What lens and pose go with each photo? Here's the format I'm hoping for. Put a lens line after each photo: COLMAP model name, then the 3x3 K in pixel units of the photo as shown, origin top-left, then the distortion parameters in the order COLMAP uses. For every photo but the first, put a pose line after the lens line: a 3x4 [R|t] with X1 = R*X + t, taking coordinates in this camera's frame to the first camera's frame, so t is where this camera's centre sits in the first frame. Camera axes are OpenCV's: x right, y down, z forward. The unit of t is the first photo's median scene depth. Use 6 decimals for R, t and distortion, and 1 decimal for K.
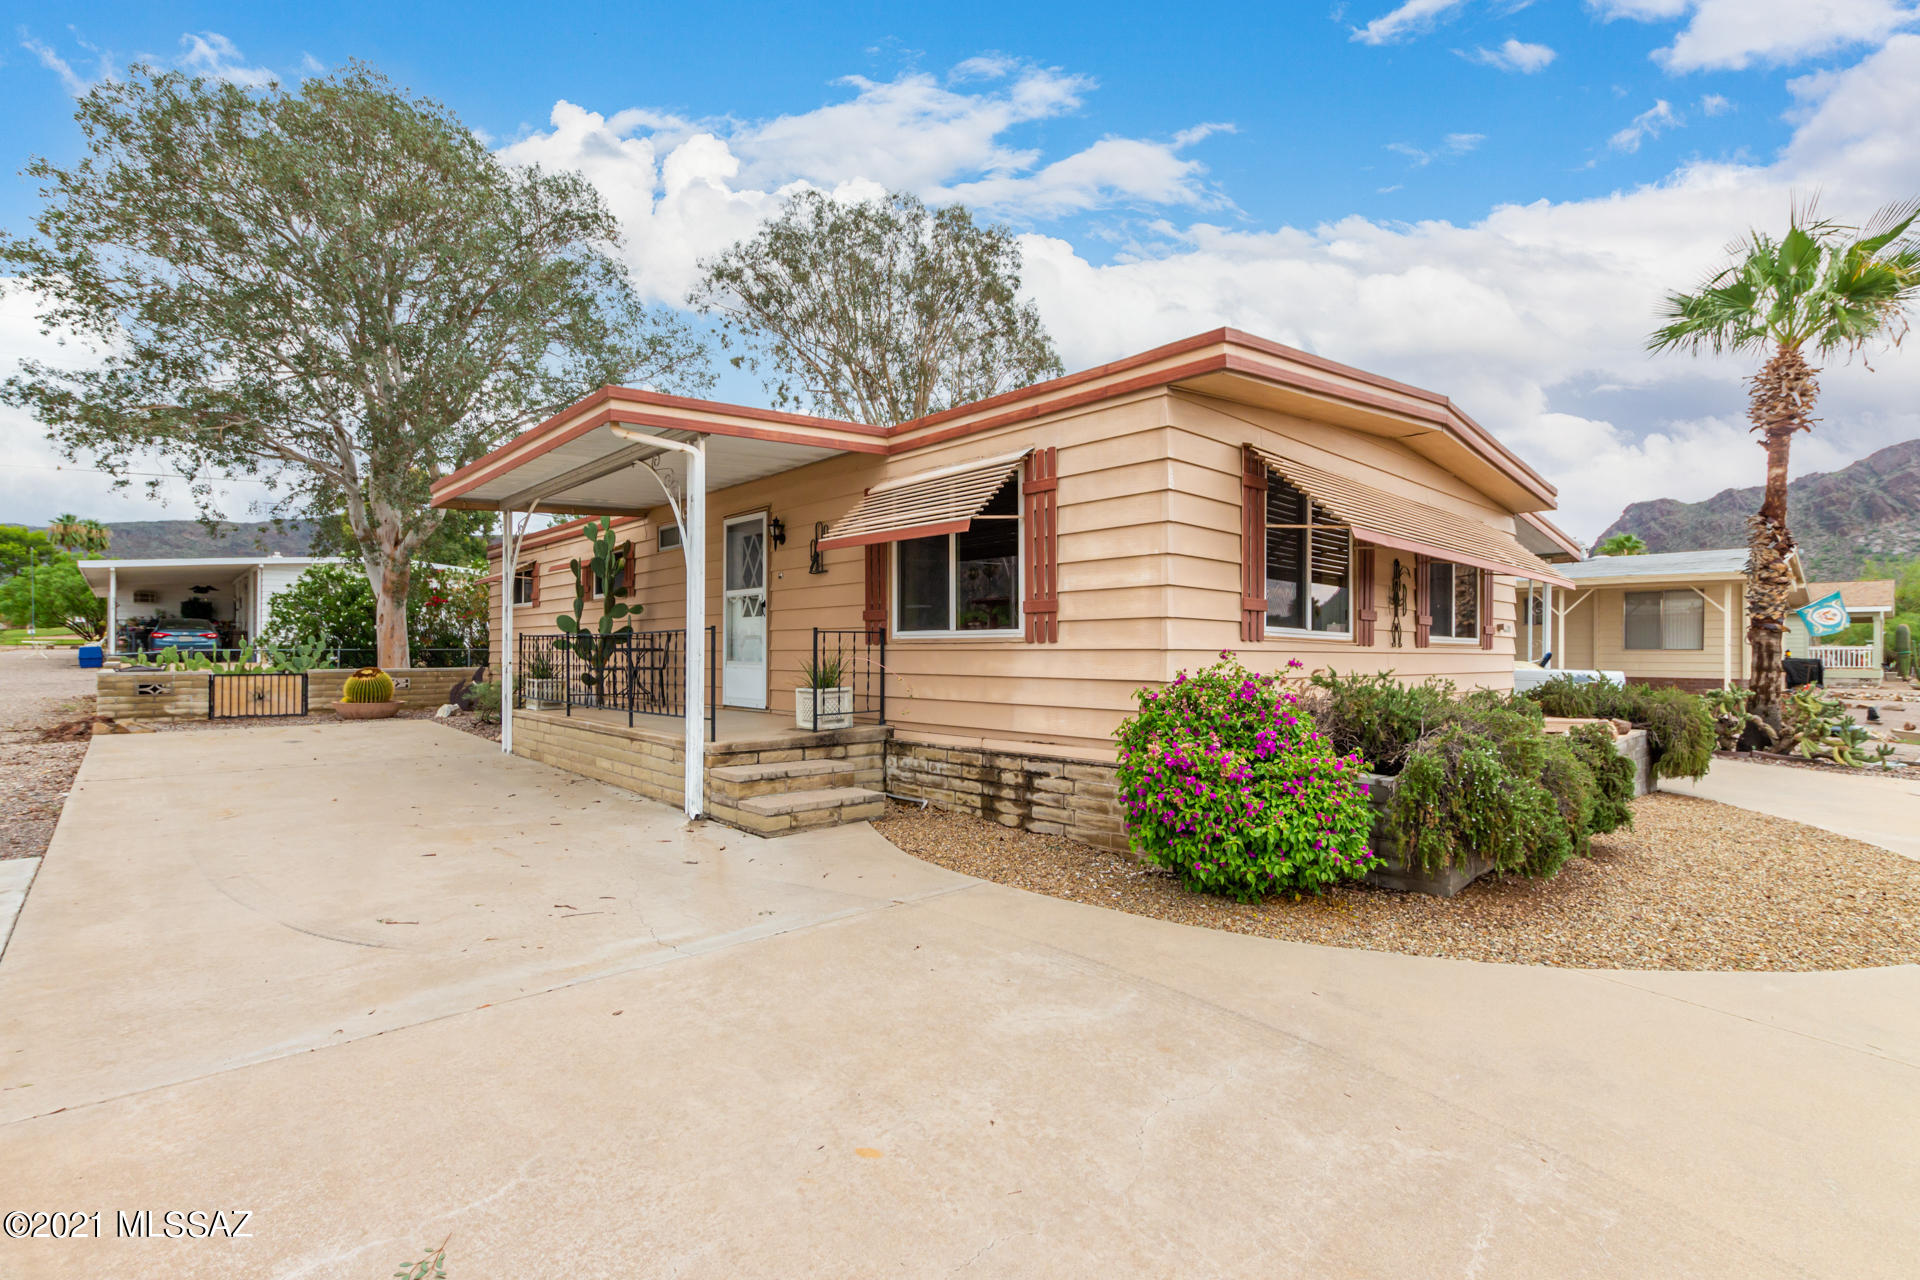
lens RADIAL K [[879.2, 0, 964.5], [0, 879.2, 649.0], [0, 0, 1]] dist [0.004111, 0.000032]
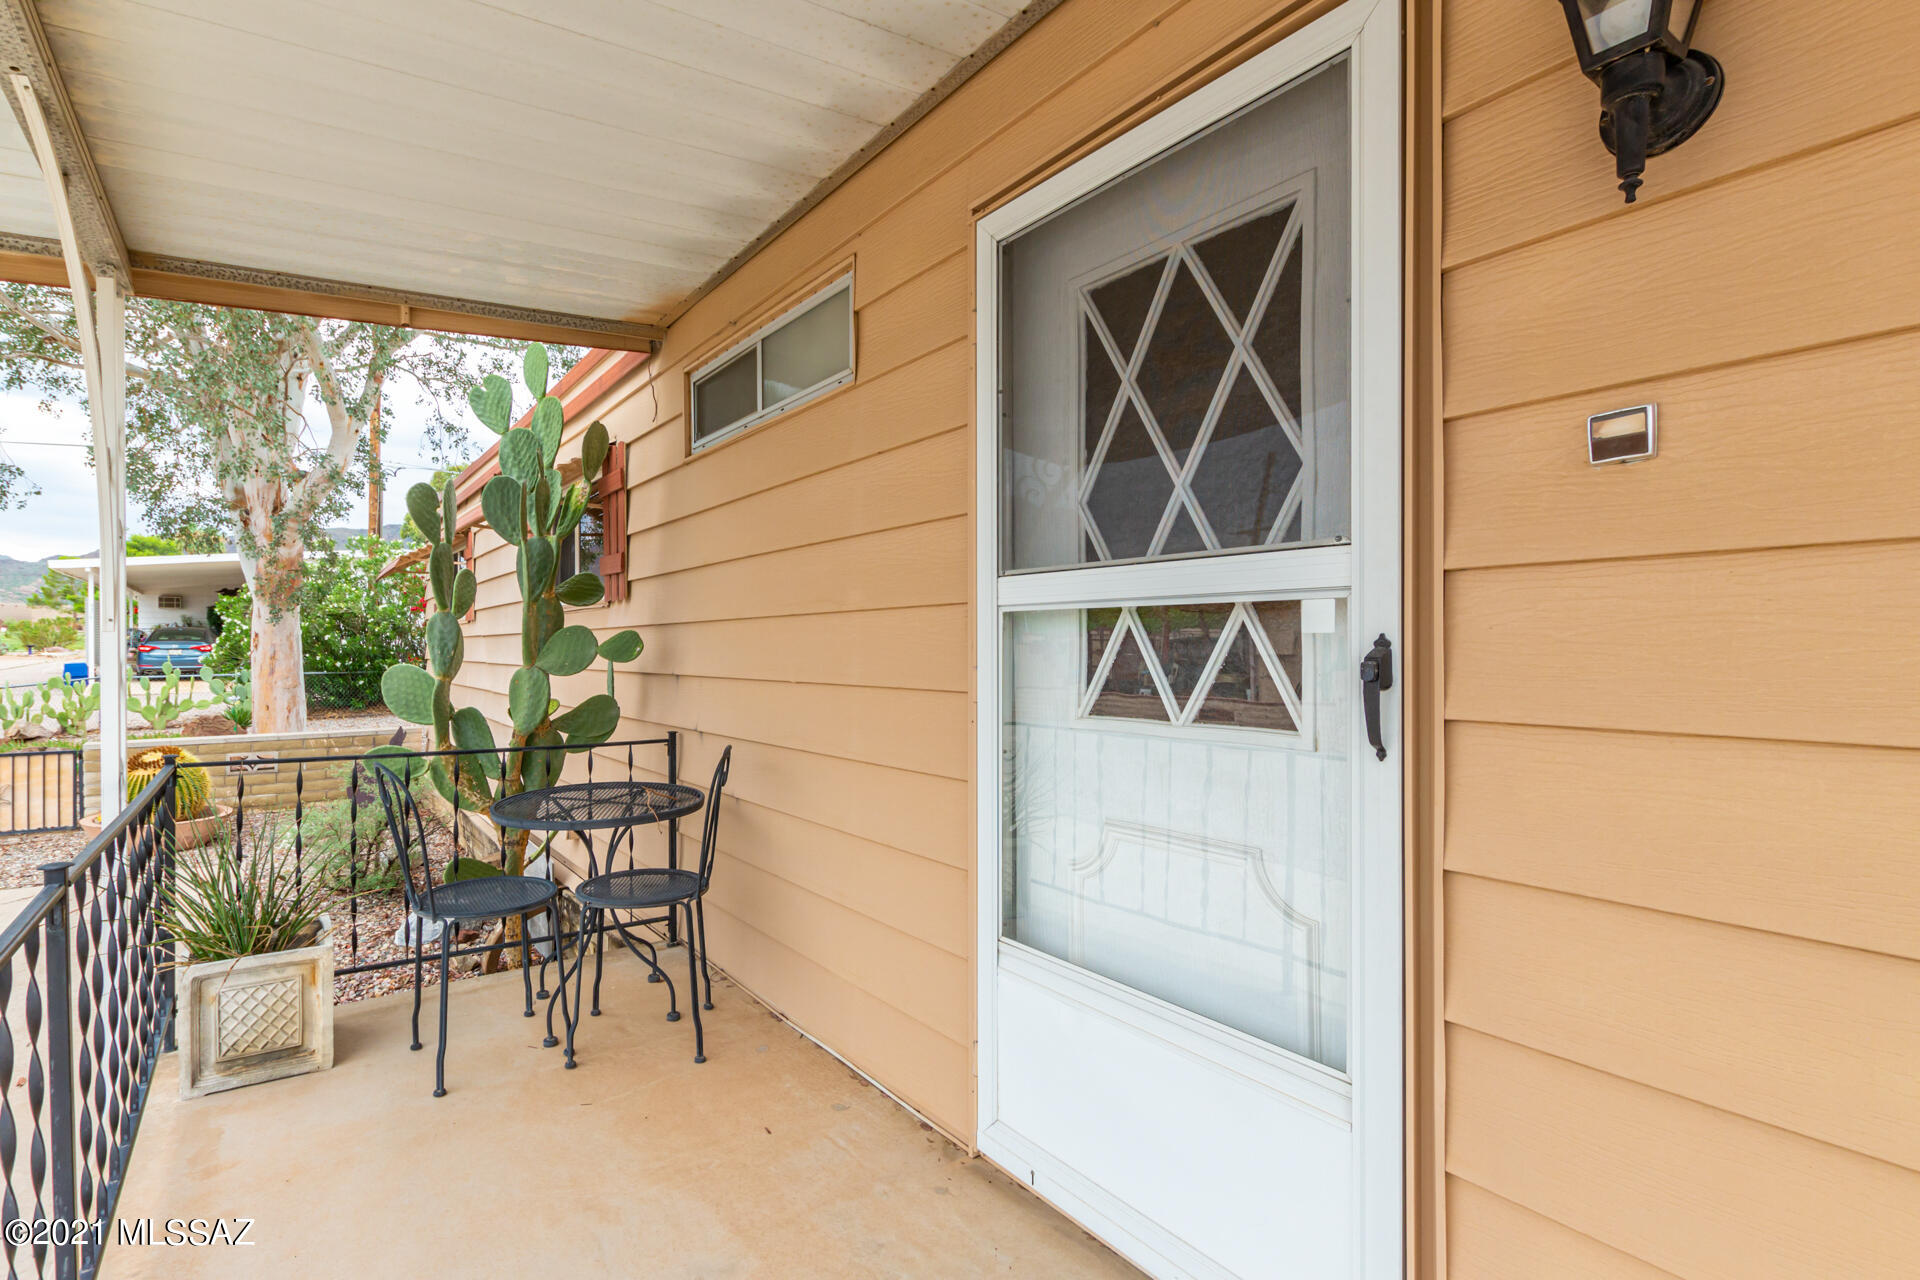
lens RADIAL K [[898.5, 0, 968.4], [0, 898.5, 654.9], [0, 0, 1]] dist [0.000128, -0.000317]
pose [[0.996207, -0.009514, -0.086499, -0.223744], [0.011003, 0.999799, 0.016760, -0.045018], [0.086322, -0.017649, 0.996111, 0.689234]]
